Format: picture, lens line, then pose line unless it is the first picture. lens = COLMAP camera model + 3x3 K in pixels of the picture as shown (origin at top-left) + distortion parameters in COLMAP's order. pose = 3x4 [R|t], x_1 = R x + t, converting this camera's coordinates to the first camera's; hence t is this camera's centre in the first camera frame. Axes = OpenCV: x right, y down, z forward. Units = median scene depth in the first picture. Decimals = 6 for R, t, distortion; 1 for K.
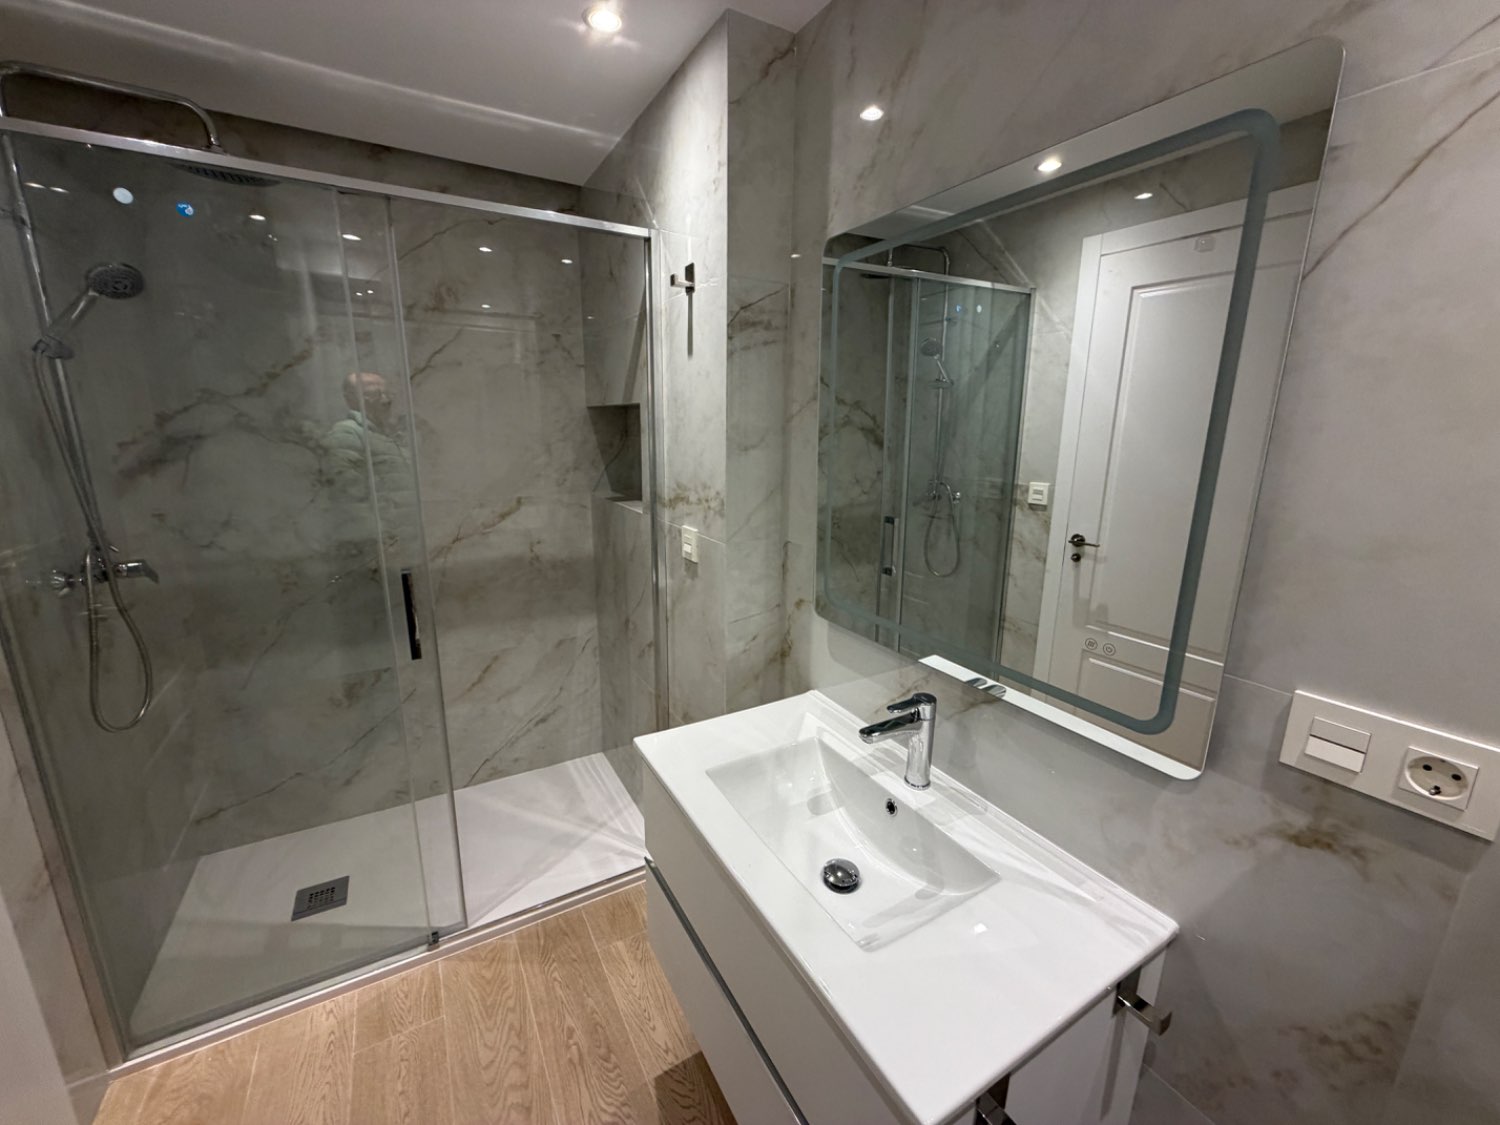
lens RADIAL K [[599.3, 0, 753.4], [0, 599.3, 566.5], [0, 0, 1]] dist [0.000023, -0.000360]
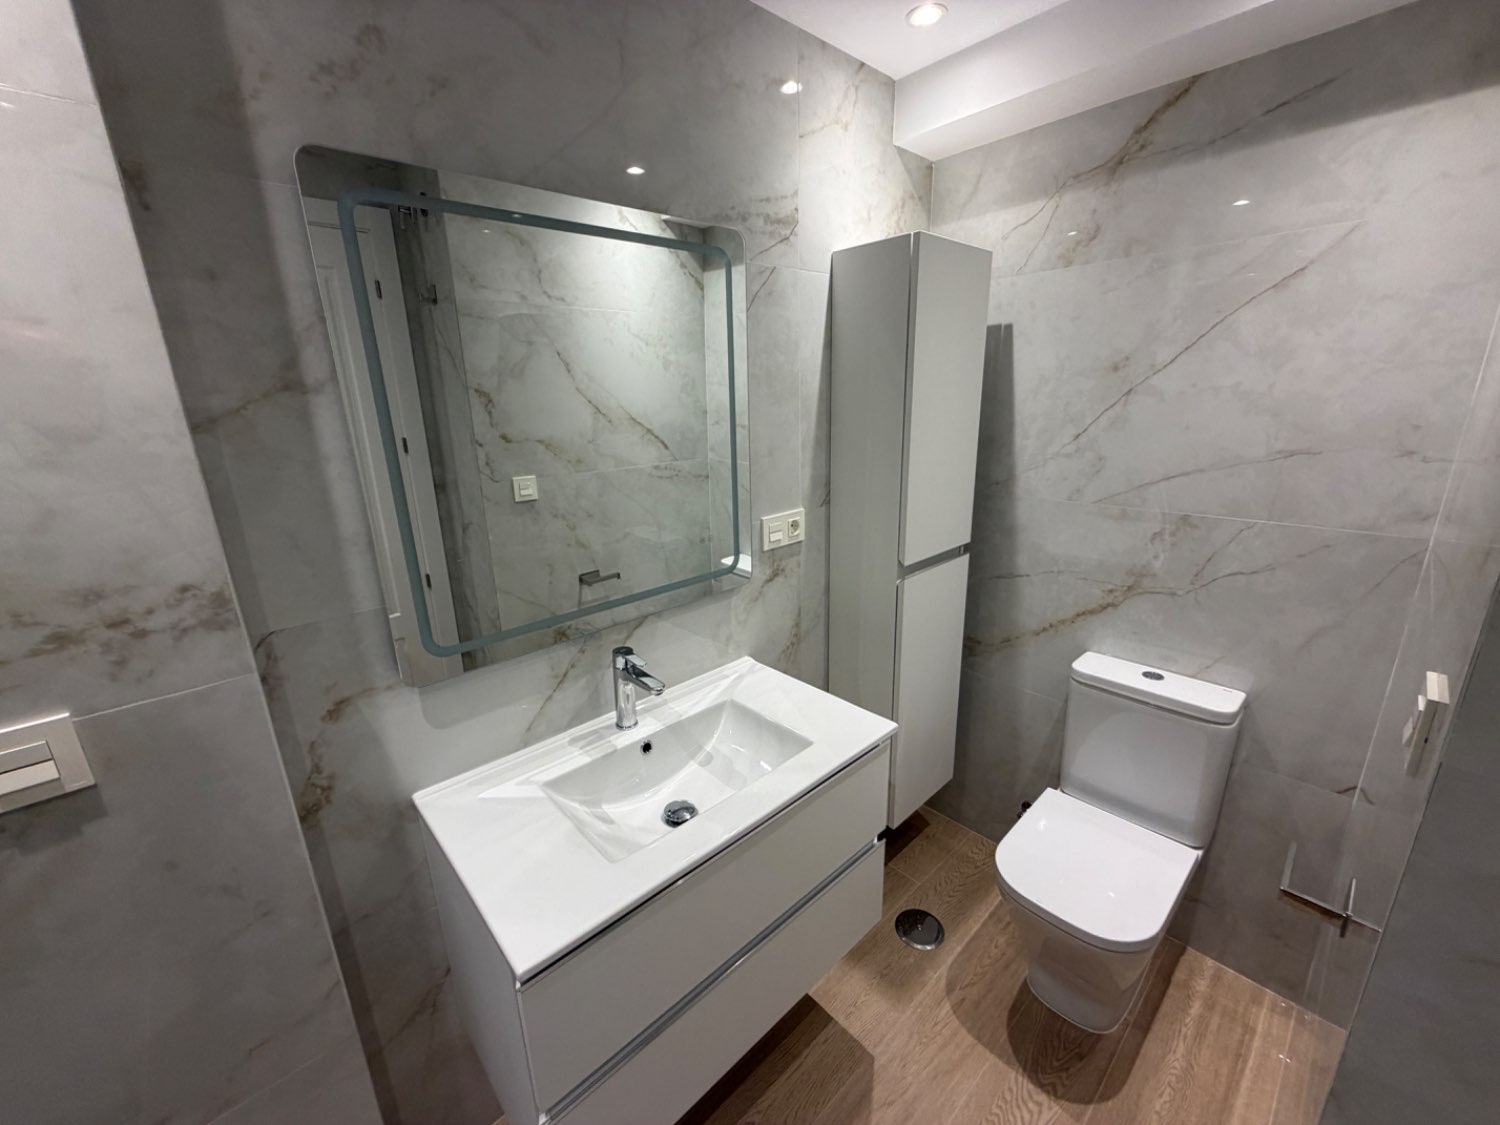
lens RADIAL K [[599.3, 0, 748.3], [0, 599.3, 562.1], [0, 0, 1]] dist [0.000023, -0.000360]
pose [[-0.215460, -0.274960, 0.937003, -0.837198], [0.249679, 0.912133, 0.325075, -0.261605], [-0.944054, 0.303991, -0.127876, 0.906079]]
